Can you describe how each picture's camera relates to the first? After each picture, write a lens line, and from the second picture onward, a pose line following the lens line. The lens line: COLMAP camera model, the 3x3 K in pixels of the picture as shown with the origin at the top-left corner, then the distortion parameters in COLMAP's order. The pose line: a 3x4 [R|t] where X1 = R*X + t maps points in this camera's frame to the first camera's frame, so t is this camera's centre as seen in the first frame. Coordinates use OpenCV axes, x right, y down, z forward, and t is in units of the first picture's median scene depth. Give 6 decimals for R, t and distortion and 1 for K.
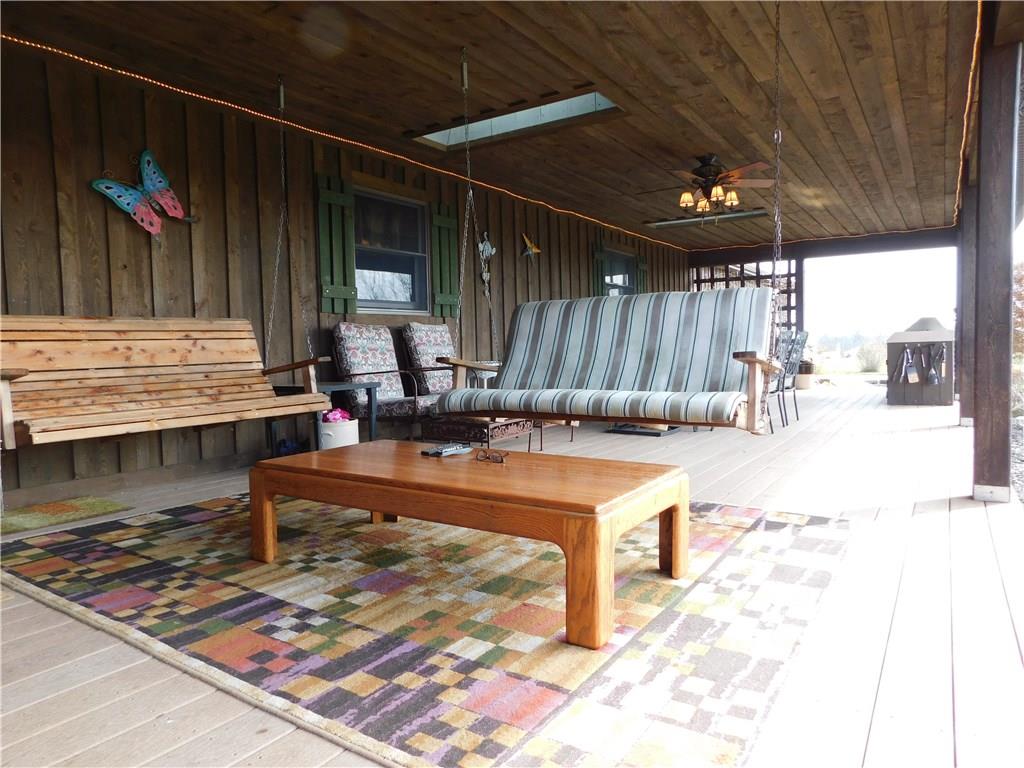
lens RADIAL K [[677.0, 0, 512.5], [0, 677.0, 382.4], [0, 0, 1]] dist [-0.020351, 0.002644]
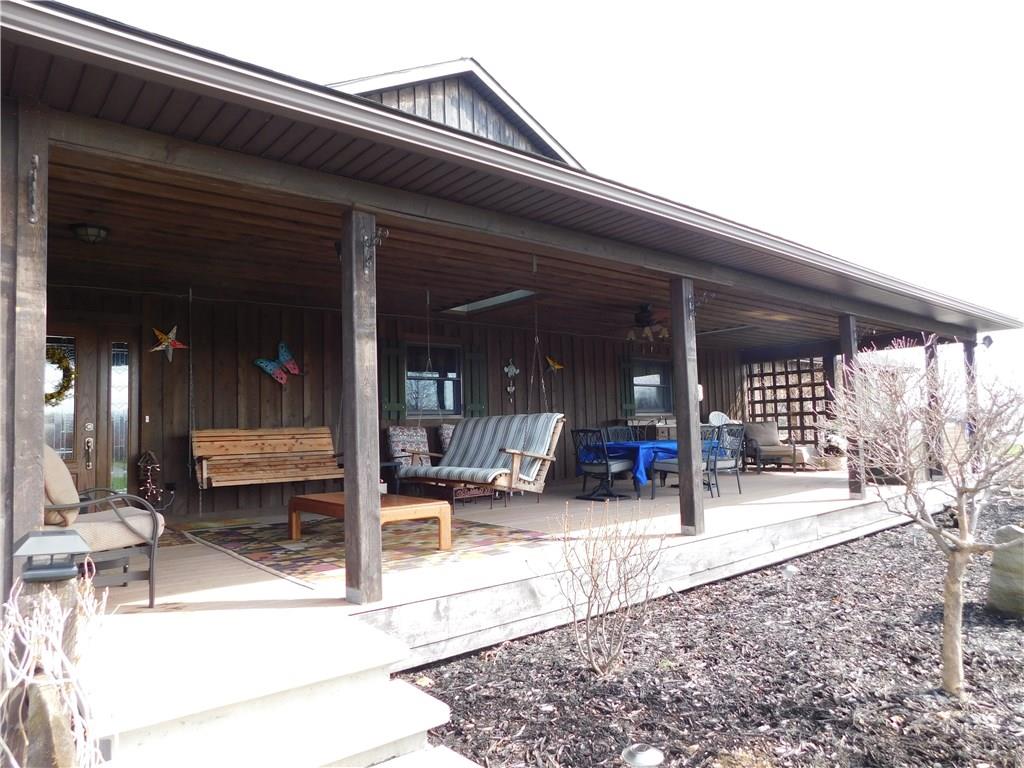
lens RADIAL K [[677.0, 0, 509.9], [0, 677.0, 383.8], [0, 0, 1]] dist [-0.020351, 0.002644]
pose [[0.960321, -0.021707, -0.278050, 0.627246], [-0.010603, 0.993404, -0.114173, -0.005226], [0.278694, 0.112590, 0.953757, -0.663668]]
